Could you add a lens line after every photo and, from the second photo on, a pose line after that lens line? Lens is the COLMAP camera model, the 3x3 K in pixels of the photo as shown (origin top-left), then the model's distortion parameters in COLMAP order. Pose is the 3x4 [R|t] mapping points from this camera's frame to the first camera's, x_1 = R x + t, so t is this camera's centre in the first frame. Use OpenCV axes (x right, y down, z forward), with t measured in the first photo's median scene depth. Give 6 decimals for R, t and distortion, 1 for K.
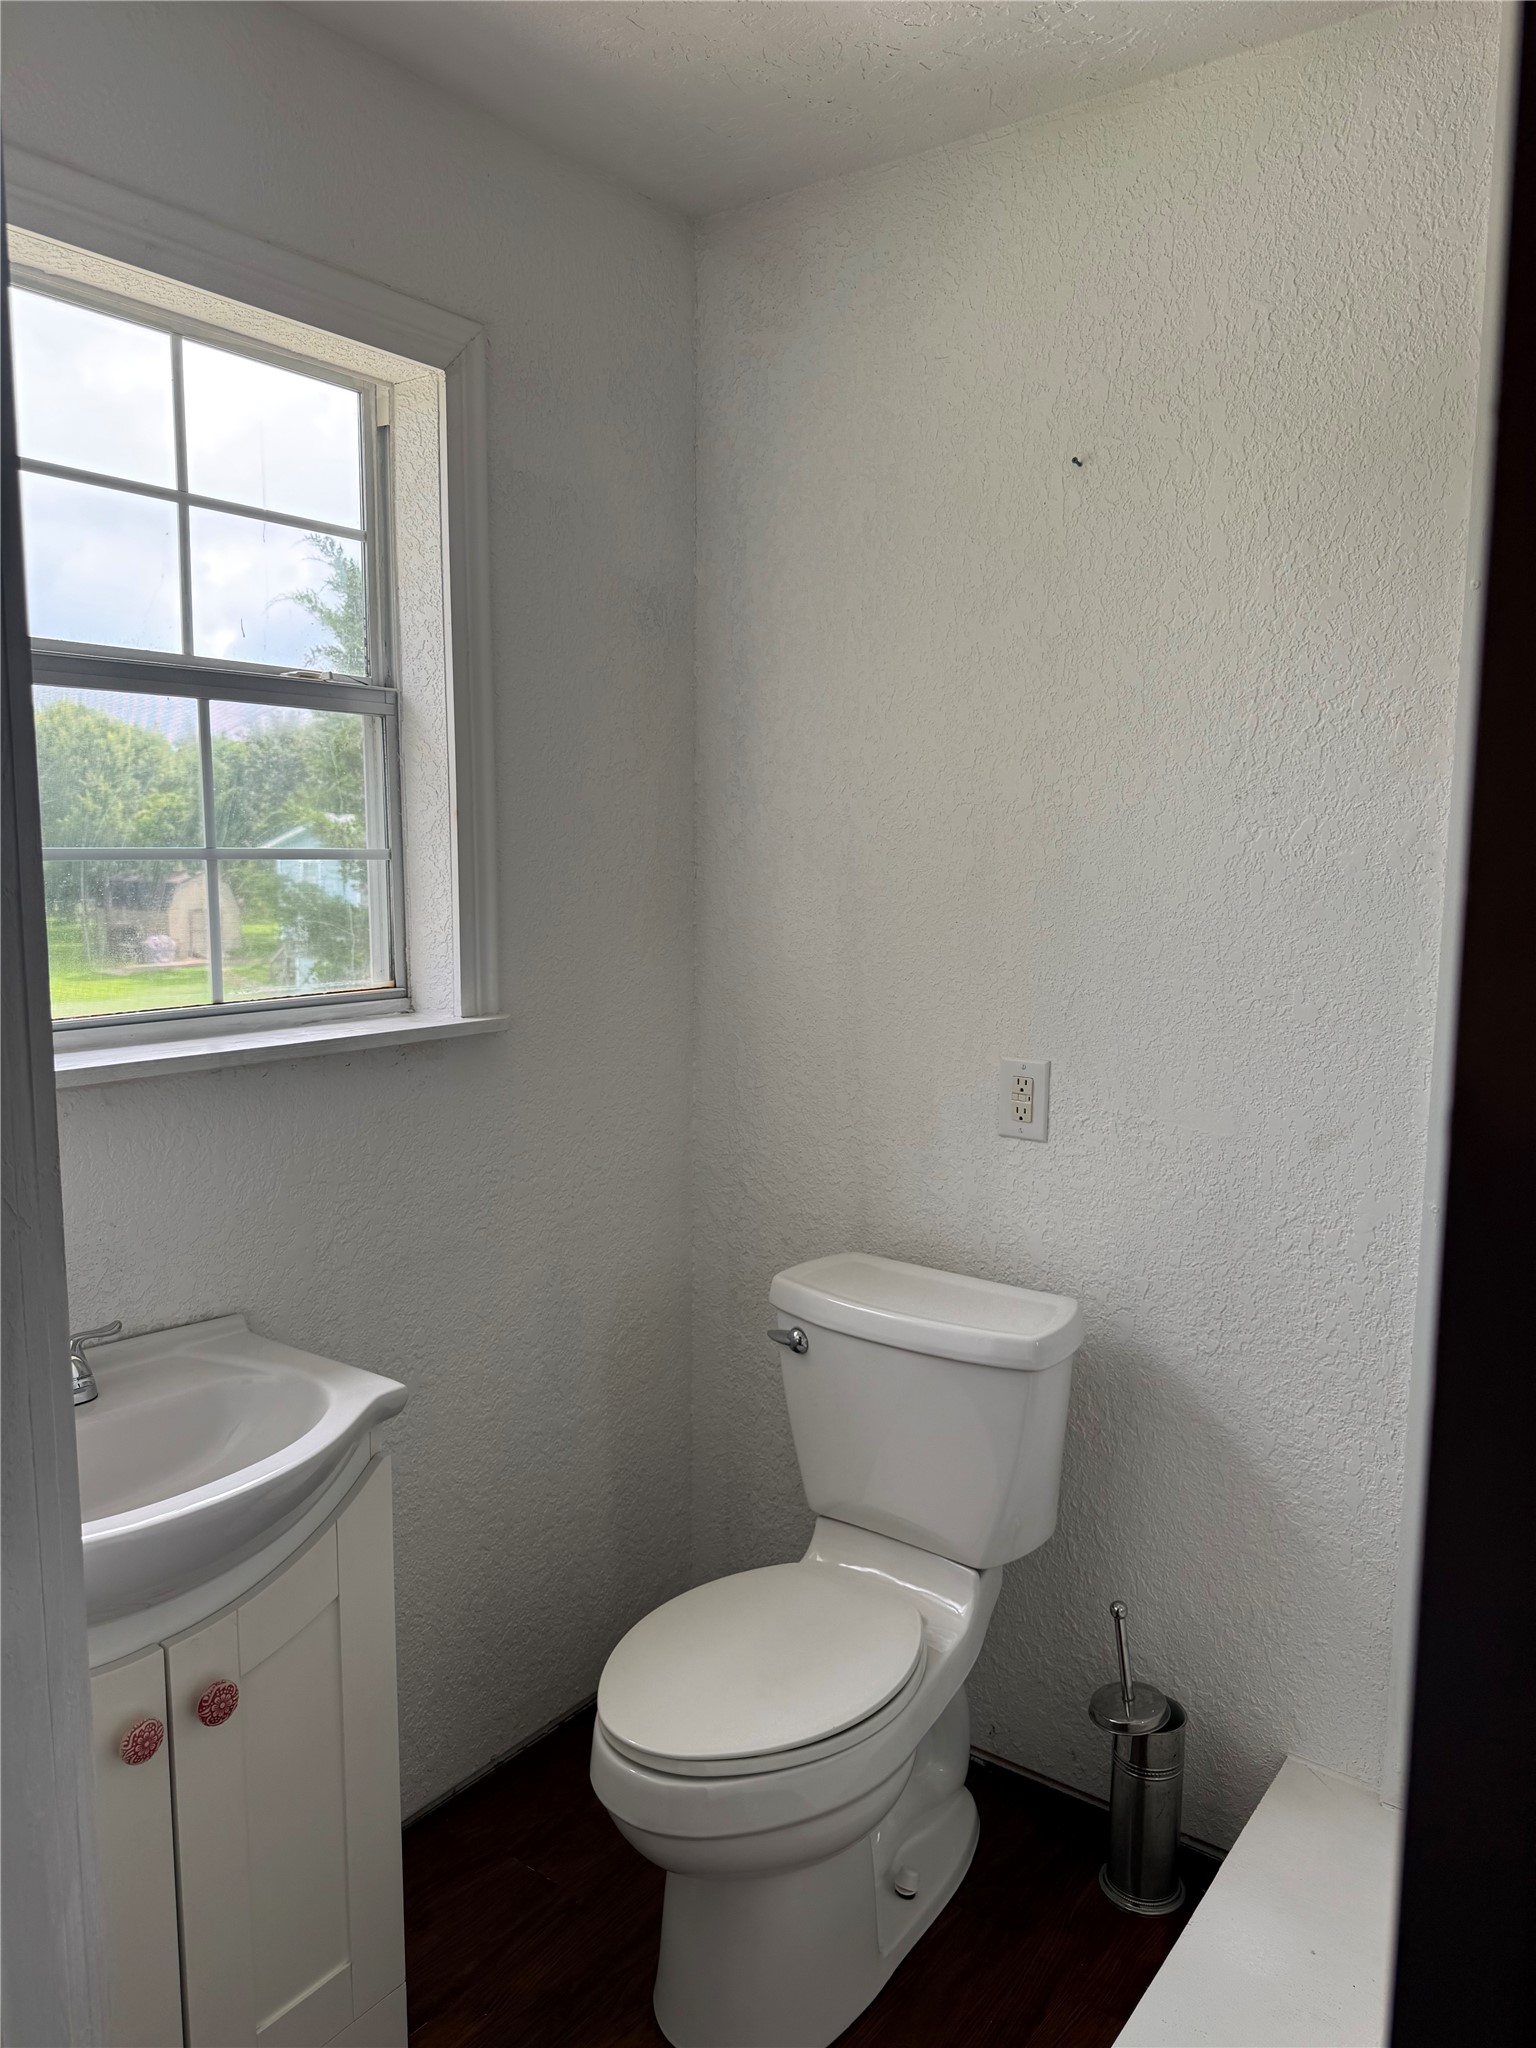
lens RADIAL K [[1434.9, 0, 768.0], [0, 1434.9, 1024.0], [0, 0, 1]] dist [0.165883, -0.334755]
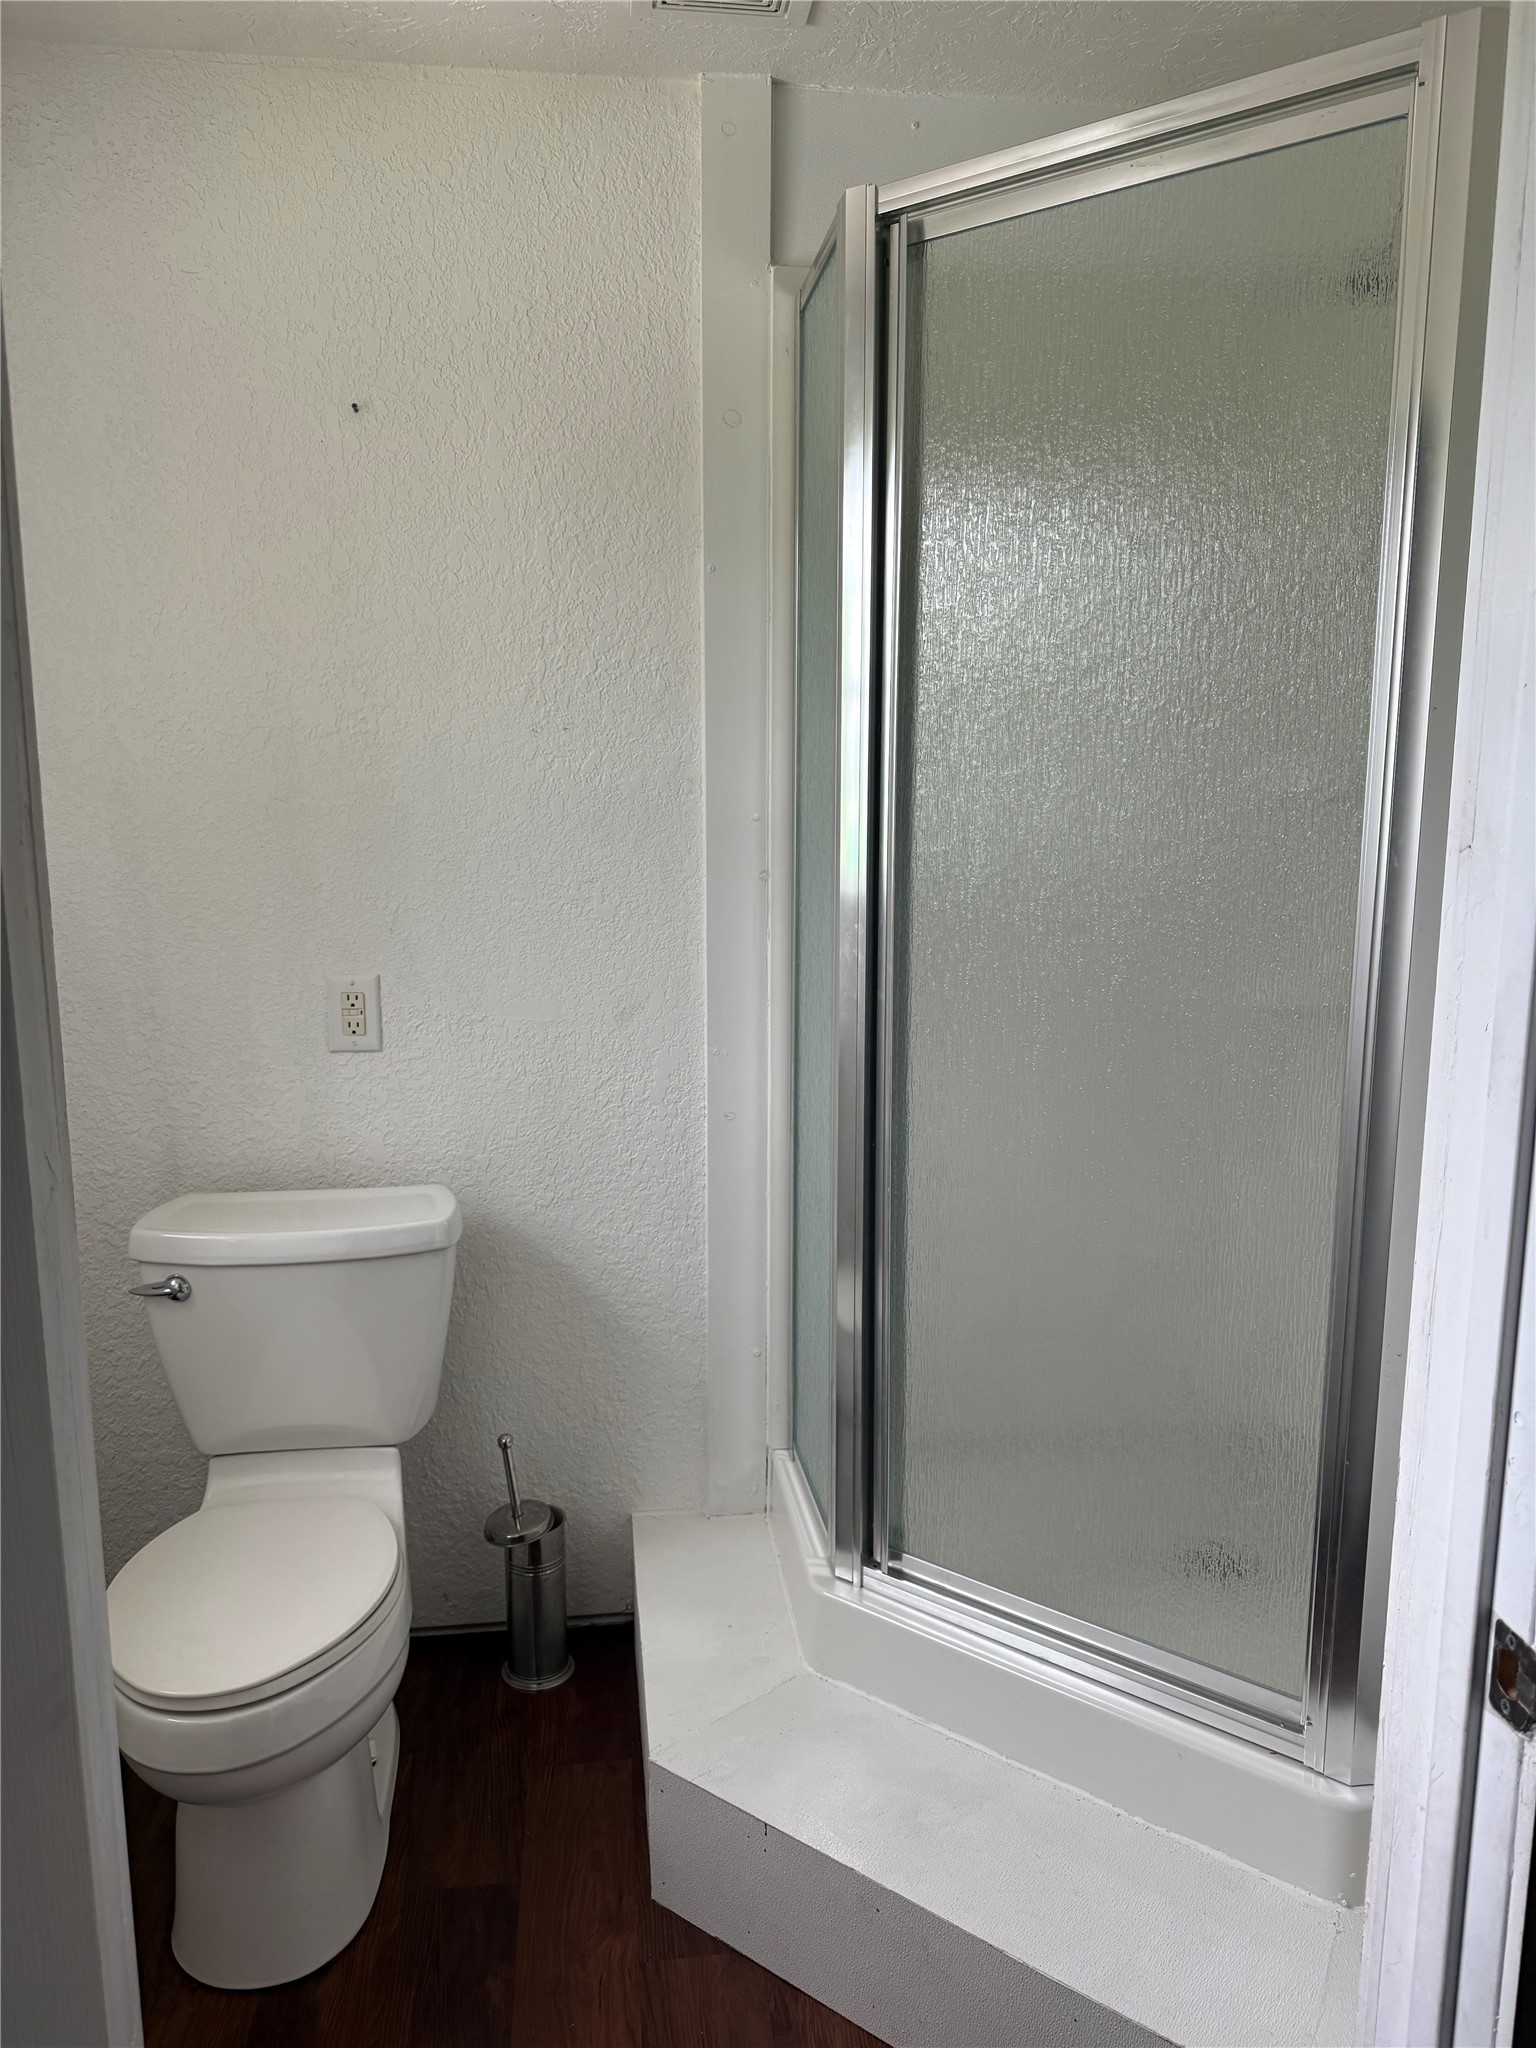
lens RADIAL K [[1434.9, 0, 768.0], [0, 1434.9, 1024.0], [0, 0, 1]] dist [0.165883, -0.334755]
pose [[0.720852, -0.117496, 0.683058, -0.340136], [0.090755, 0.993042, 0.075041, 0.007660], [-0.687122, 0.007898, 0.726499, 0.023797]]
